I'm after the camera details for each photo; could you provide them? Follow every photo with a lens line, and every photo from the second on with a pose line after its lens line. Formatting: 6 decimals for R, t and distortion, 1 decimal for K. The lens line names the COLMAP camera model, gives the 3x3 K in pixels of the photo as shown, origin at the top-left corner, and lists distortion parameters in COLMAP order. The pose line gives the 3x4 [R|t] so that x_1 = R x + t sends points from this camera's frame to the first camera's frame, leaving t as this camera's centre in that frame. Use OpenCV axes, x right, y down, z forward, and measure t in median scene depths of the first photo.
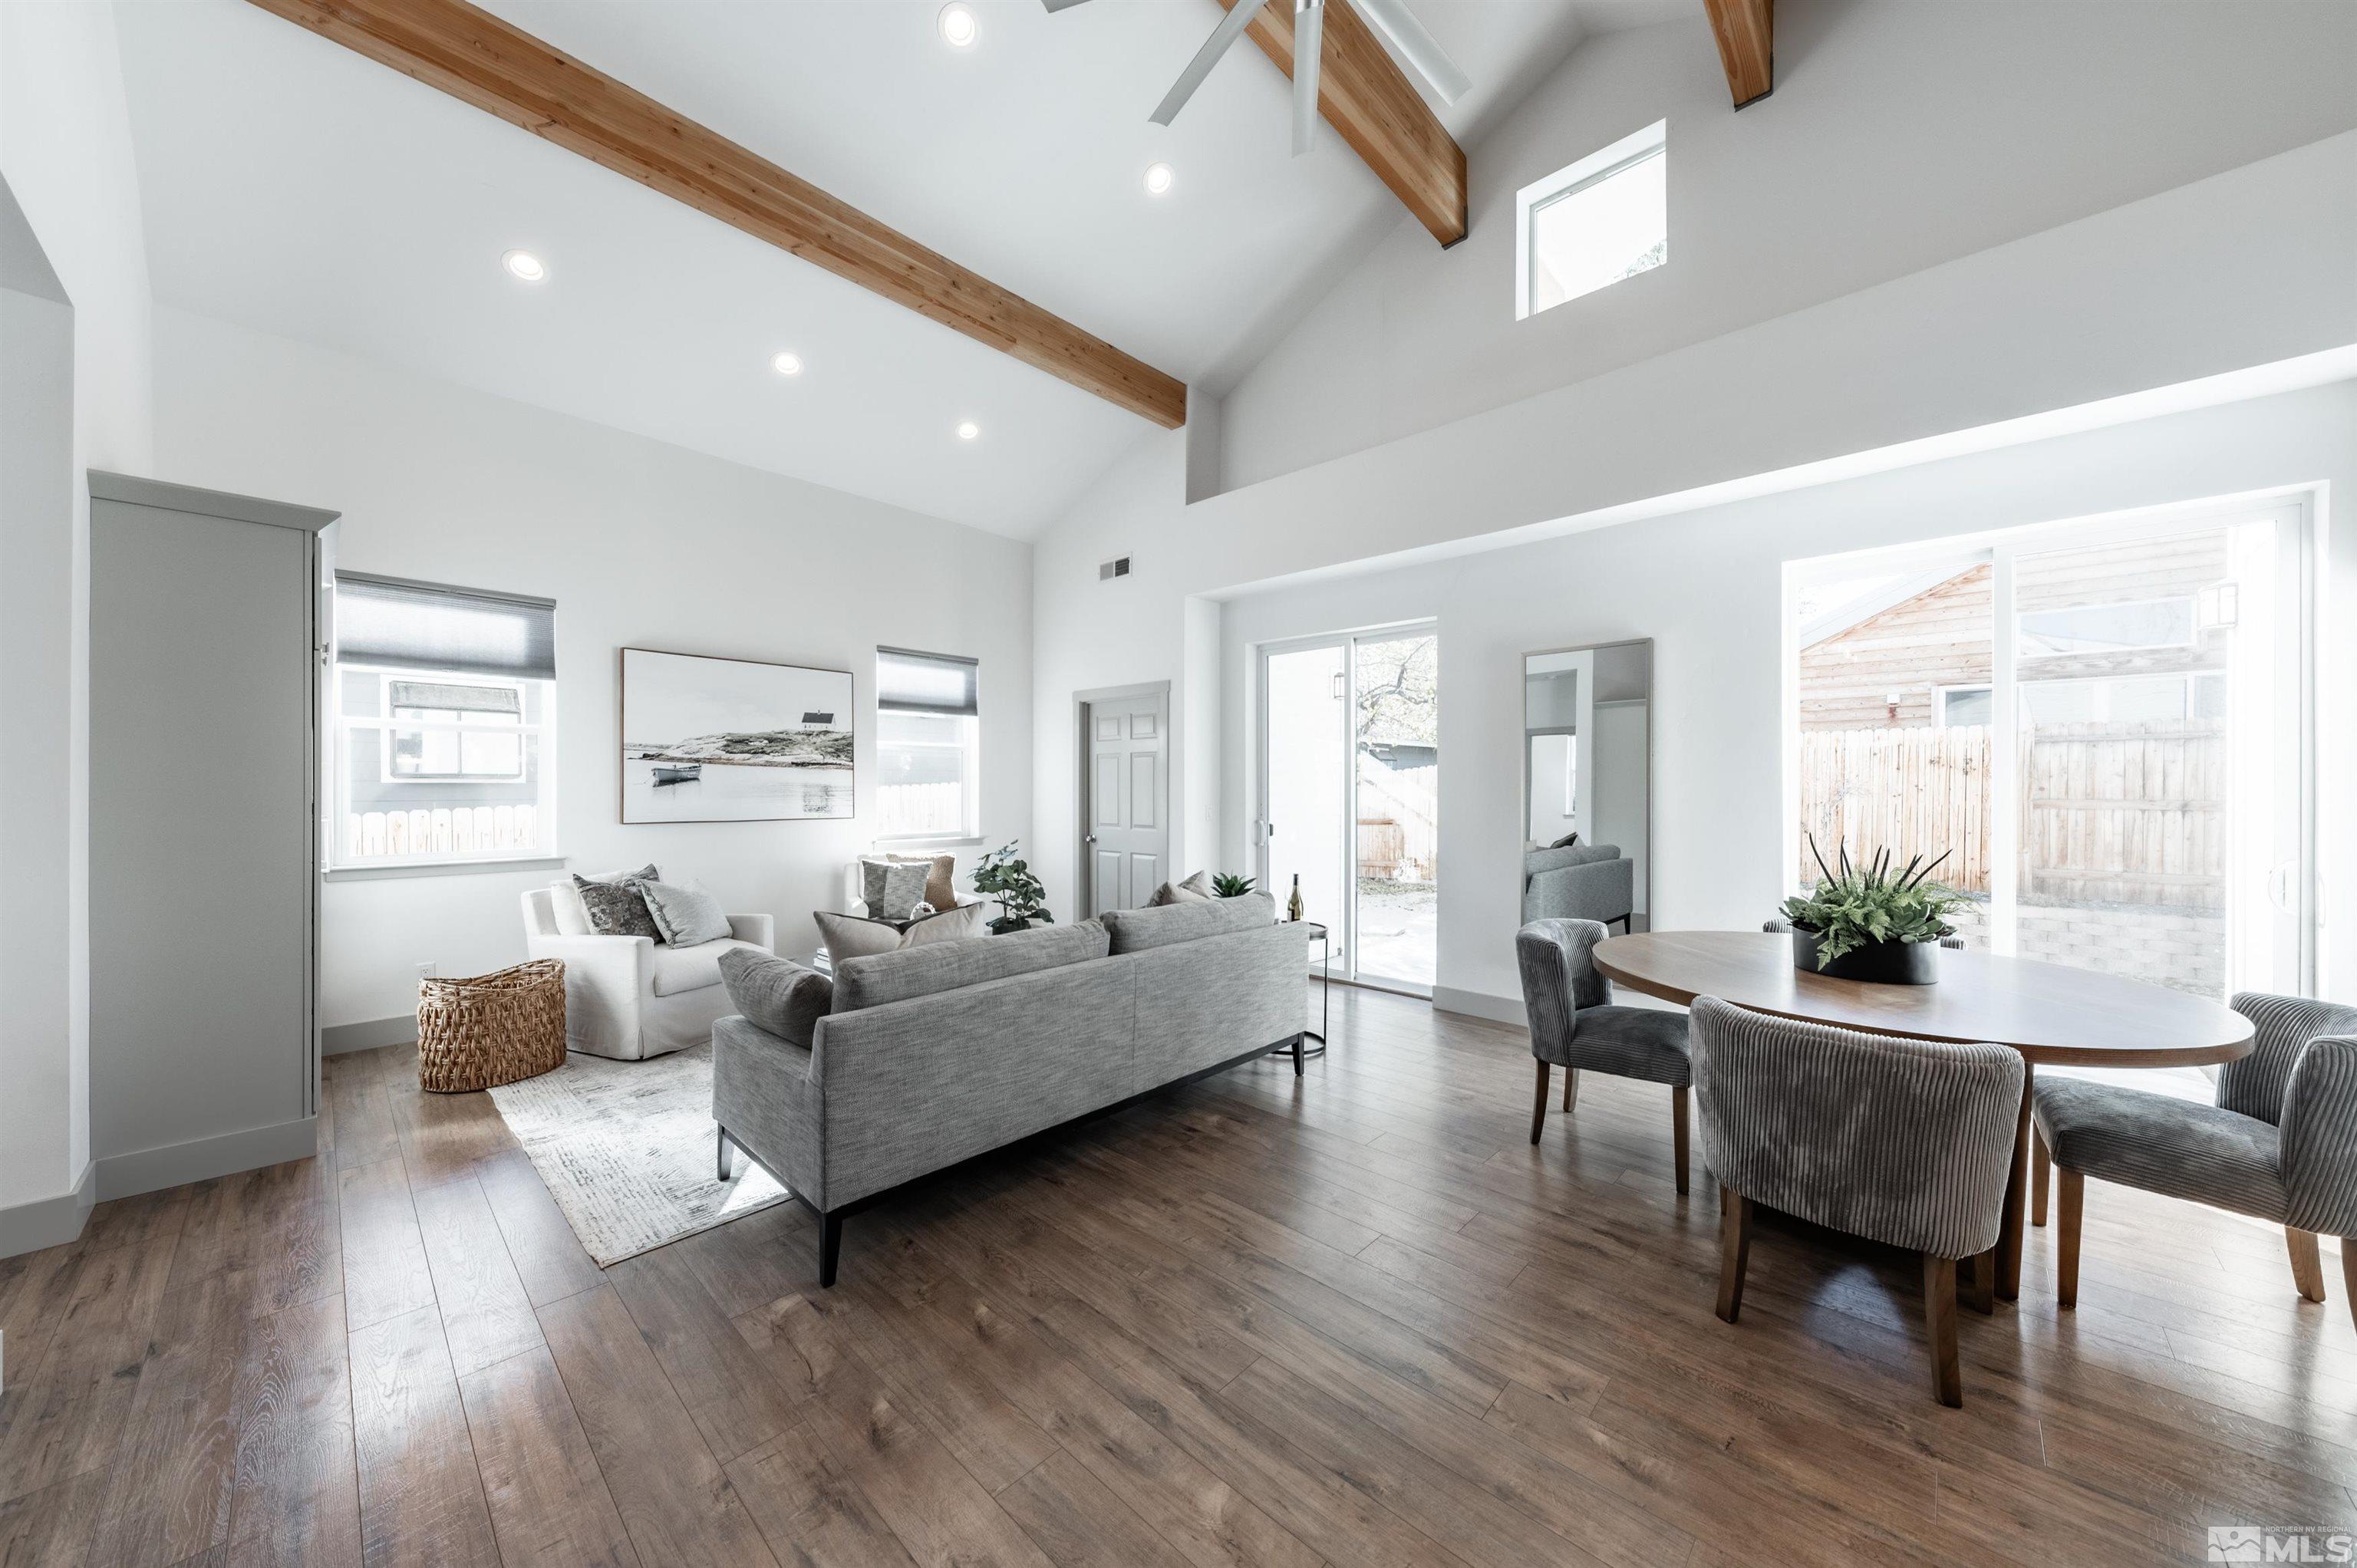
lens RADIAL K [[816.7, 0, 1178.6], [0, 816.7, 790.2], [0, 0, 1]] dist [0.001030, -0.000029]
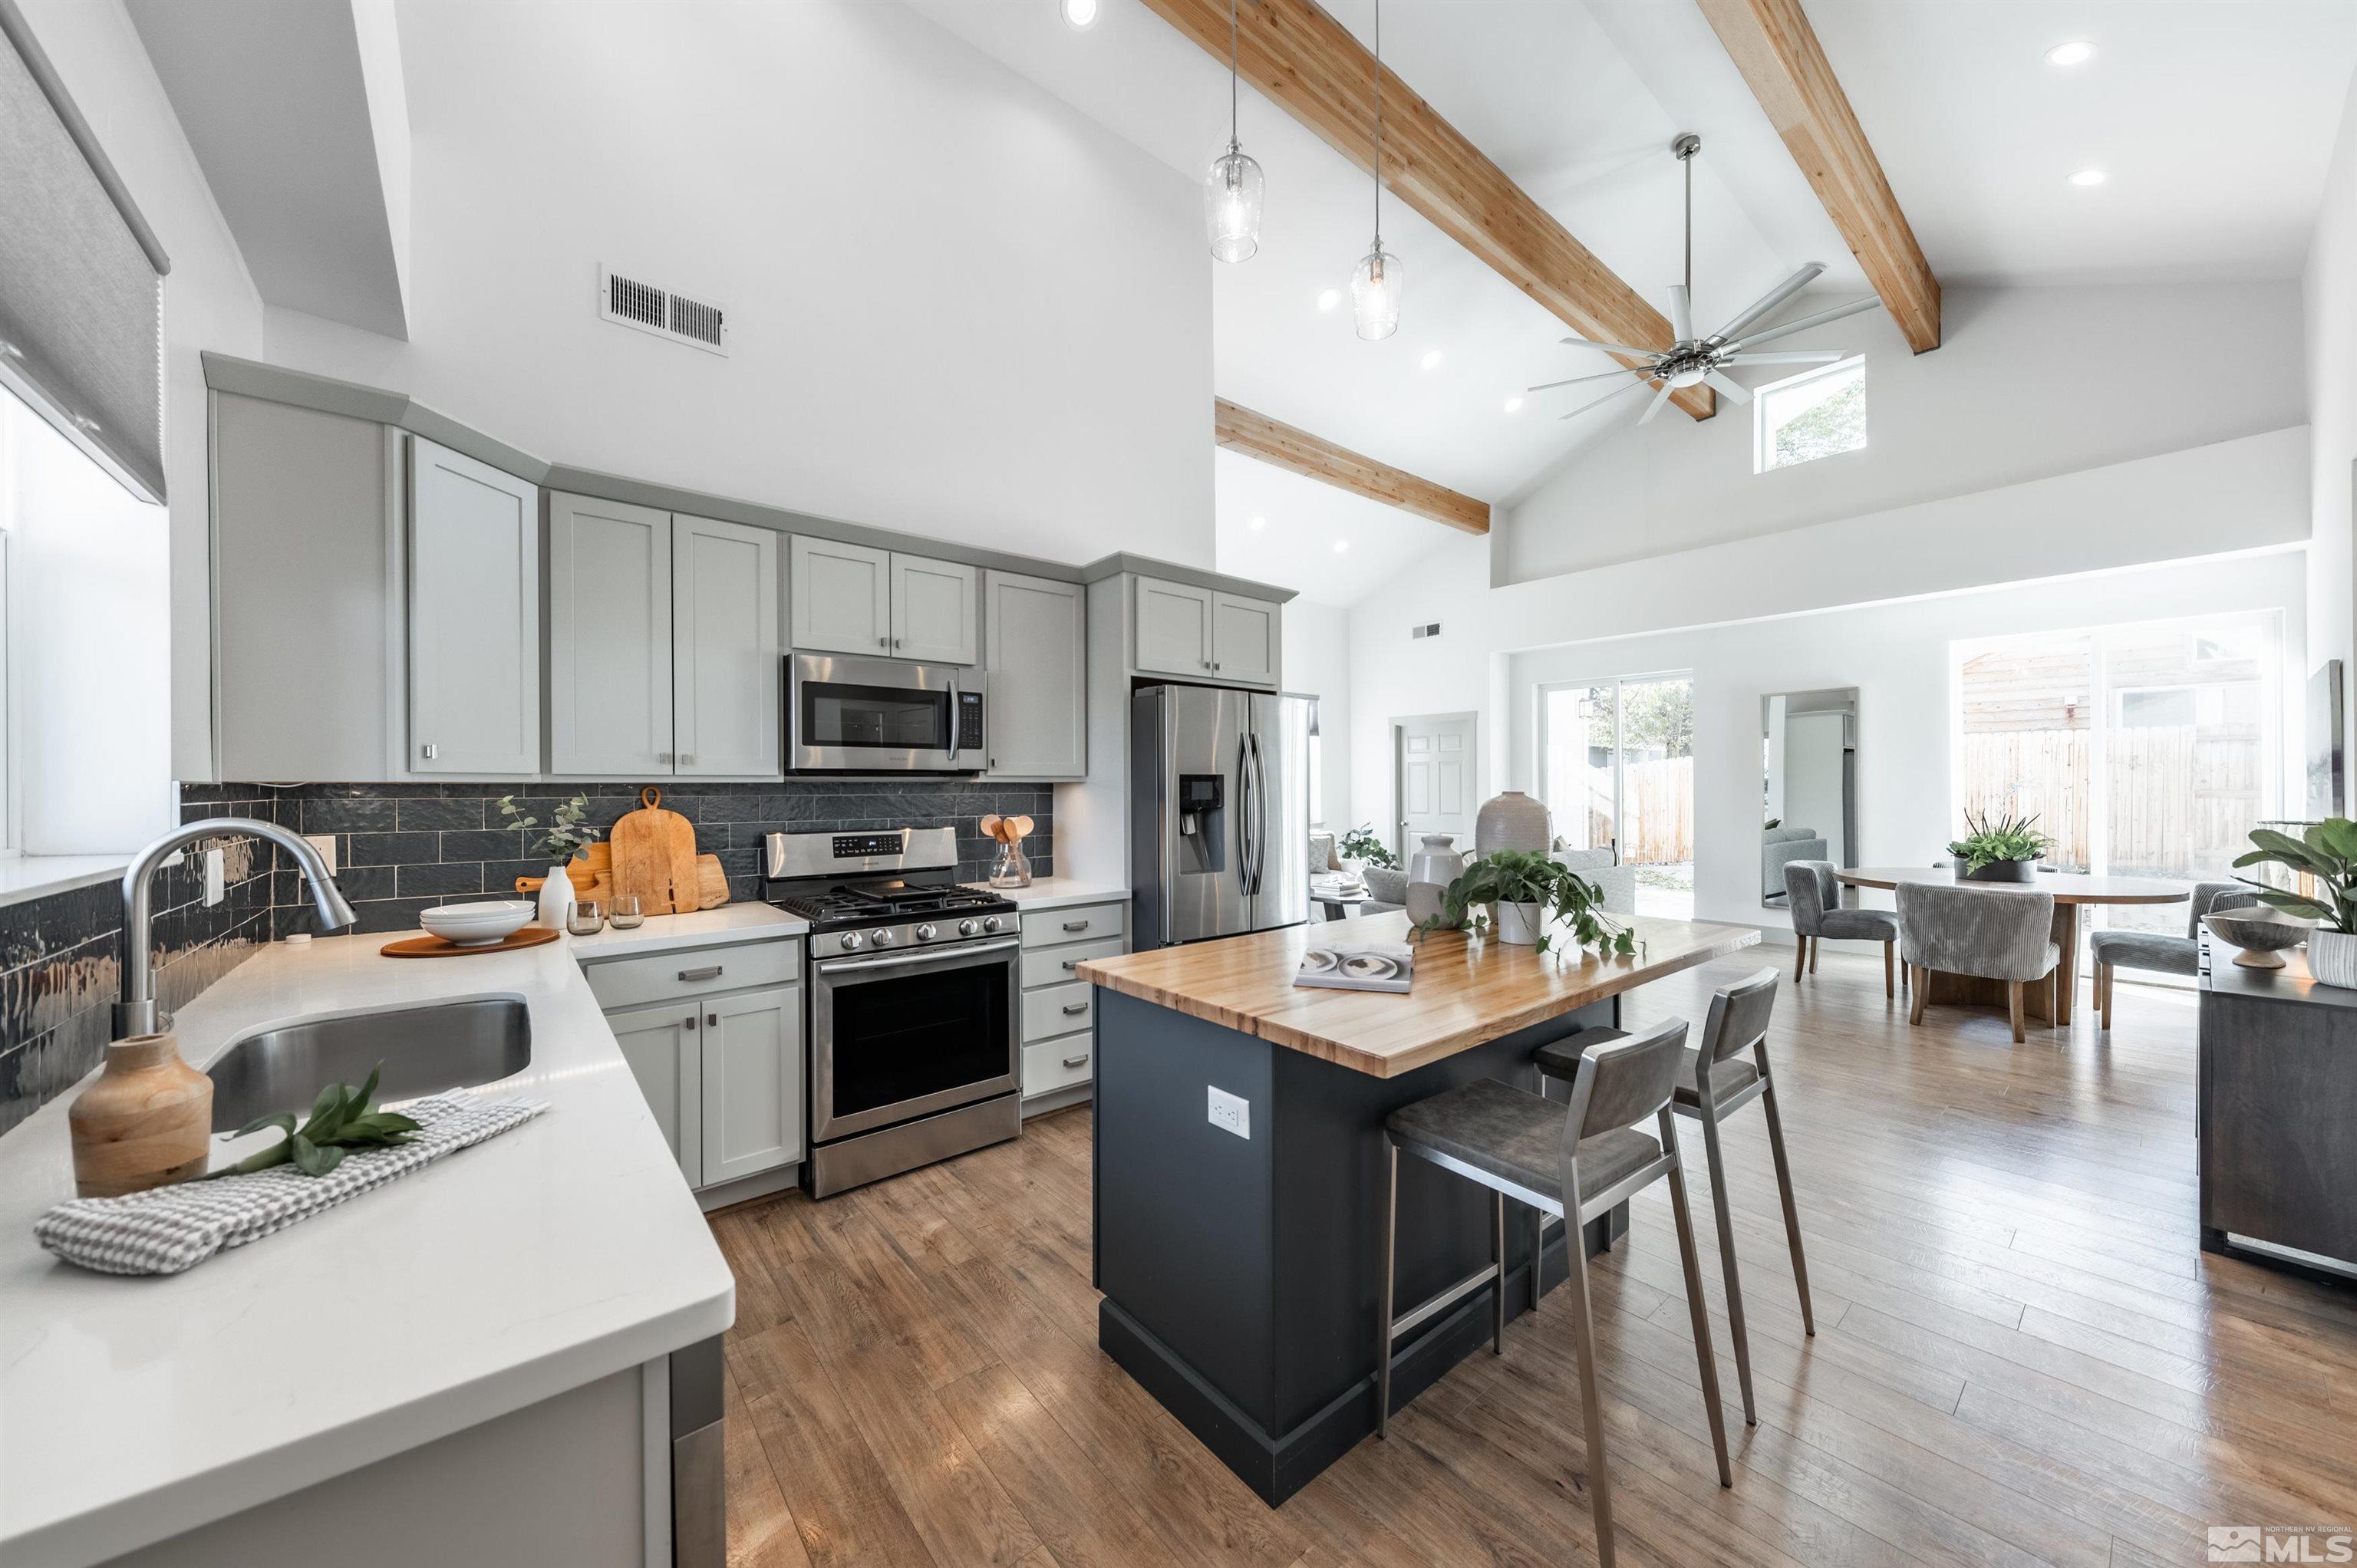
lens RADIAL K [[827.4, 0, 1174.6], [0, 827.4, 790.5], [0, 0, 1]] dist [0.000460, -0.000117]
pose [[0.991811, -0.007497, -0.127491, -0.397060], [0.007591, 0.999971, 0.000244, 0.000303], [0.127486, -0.001210, 0.991840, -0.567039]]
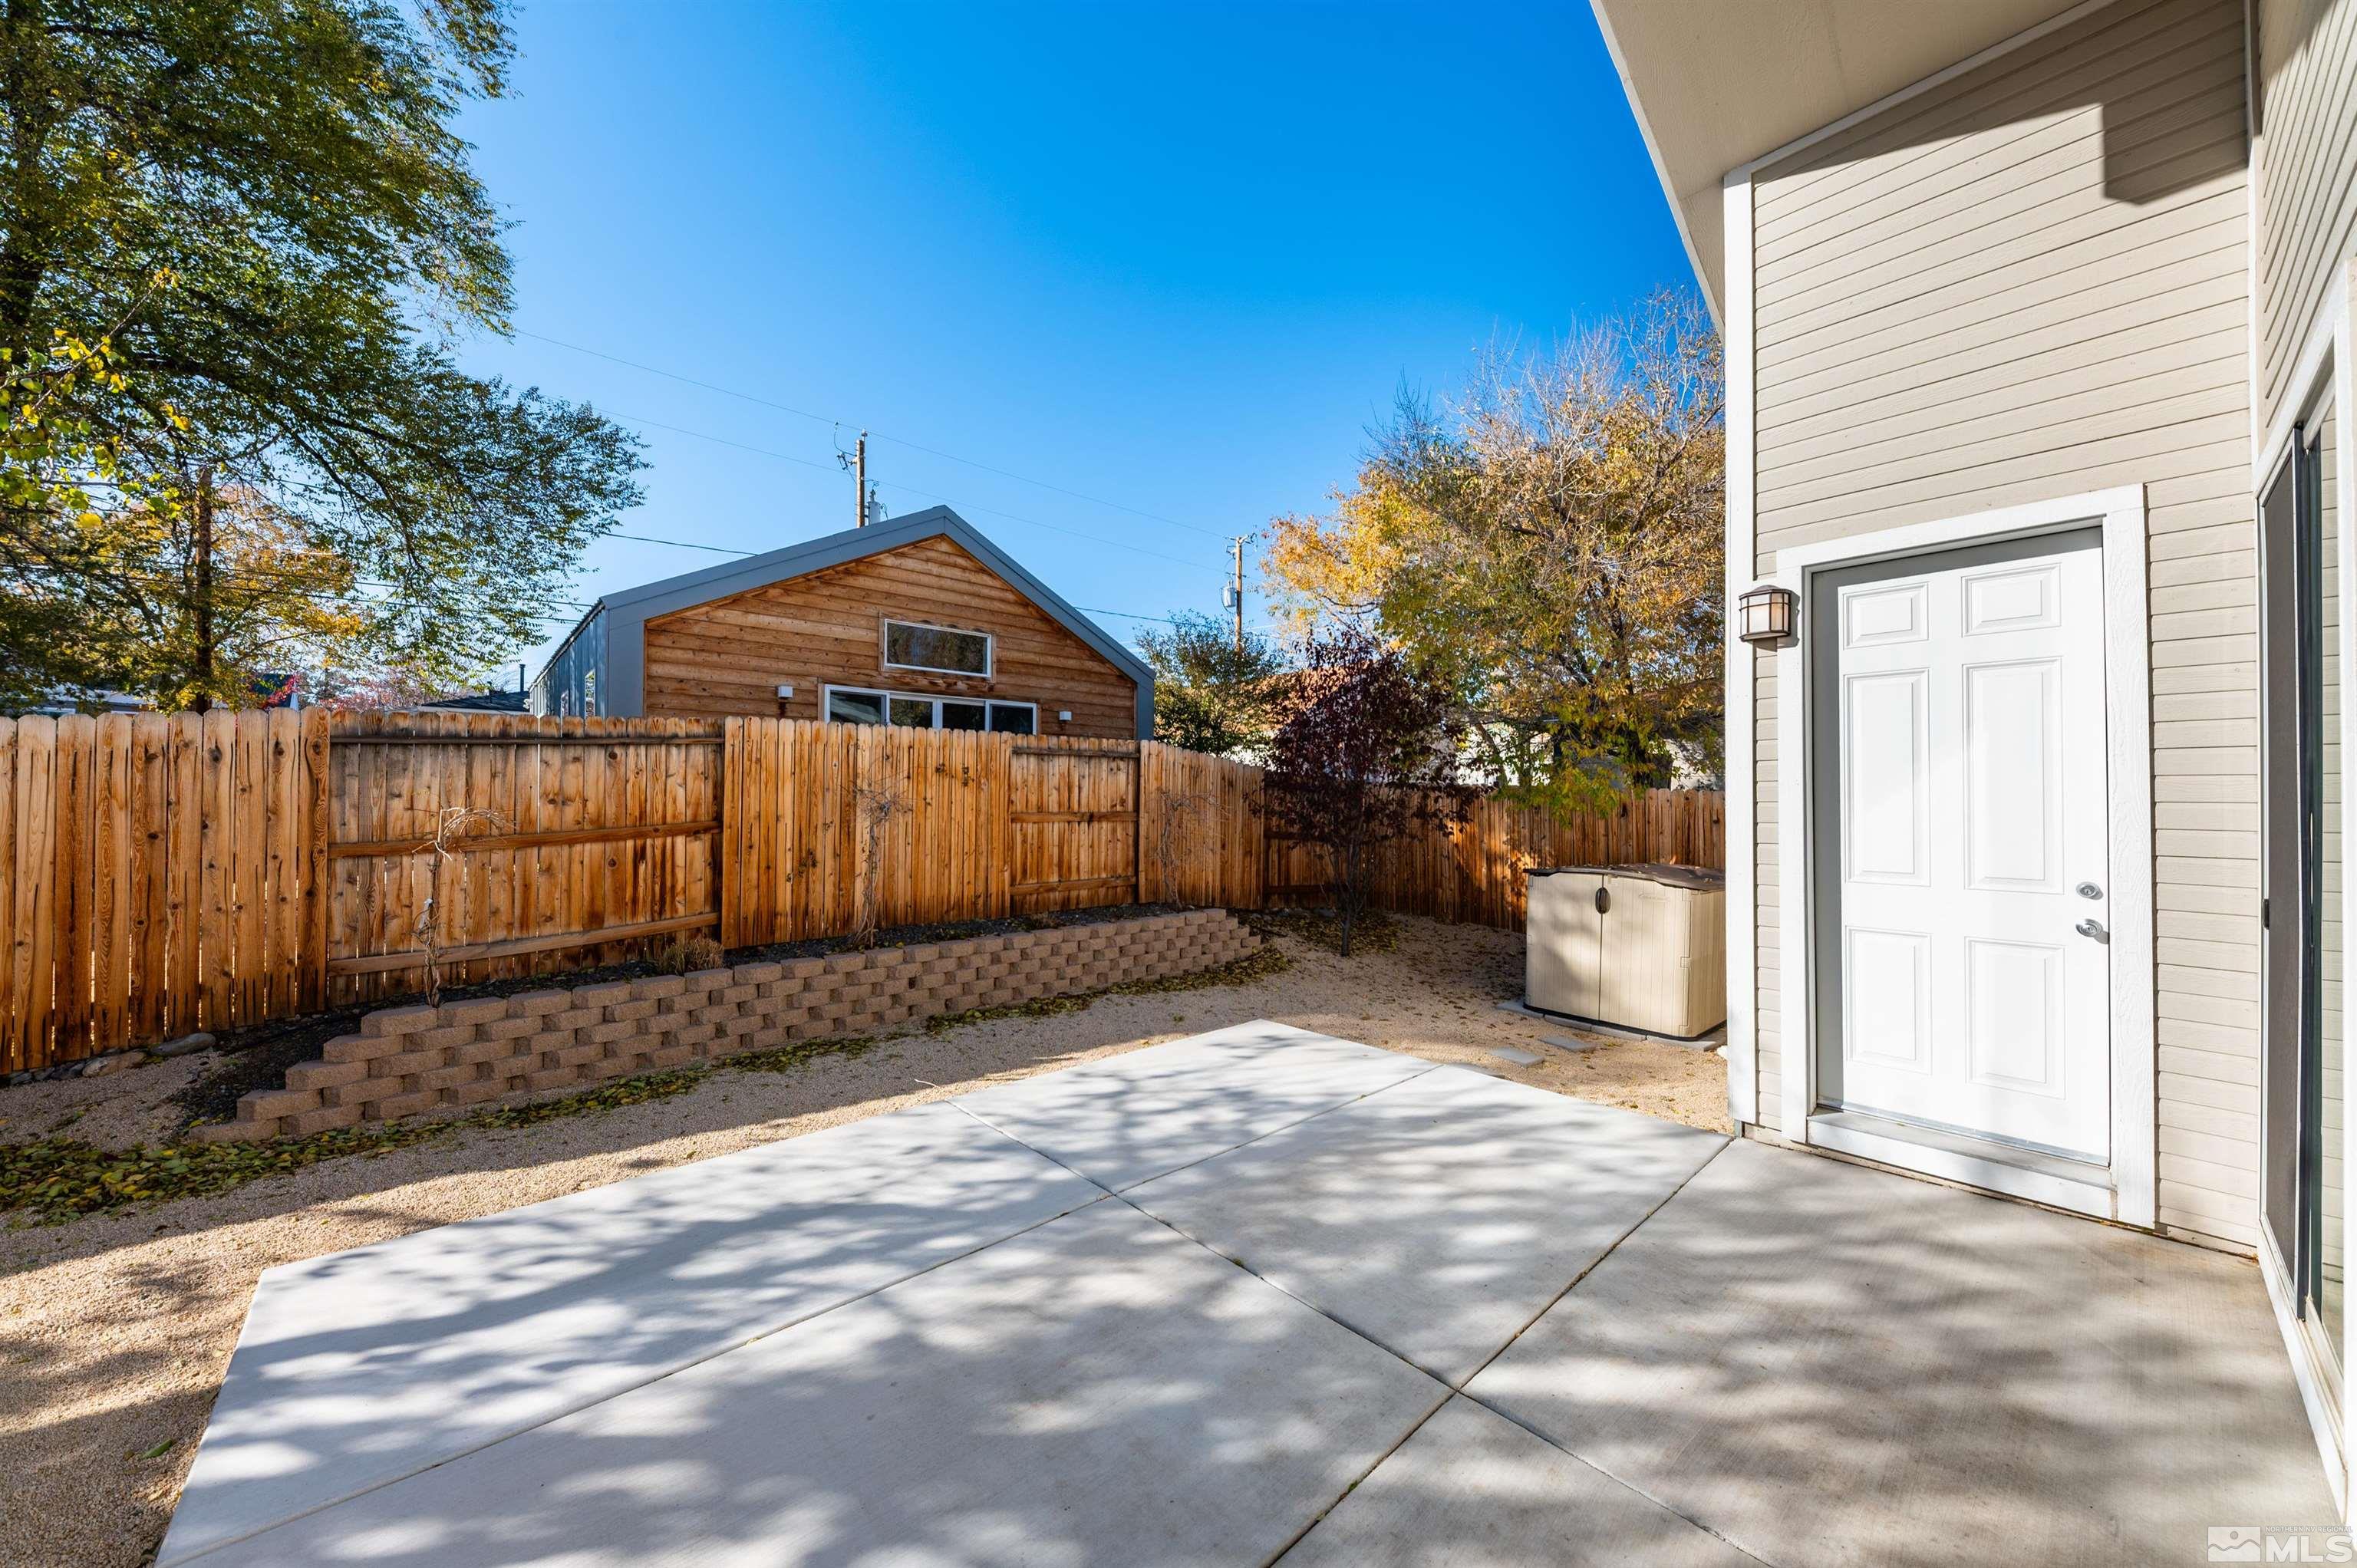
lens RADIAL K [[827.4, 0, 1174.6], [0, 827.4, 790.5], [0, 0, 1]] dist [0.000460, -0.000117]
pose [[0.095714, 0.009305, 0.995365, 0.179381], [0.001653, 0.999953, -0.009507, -0.009000], [-0.995407, 0.002556, 0.095694, 1.125426]]
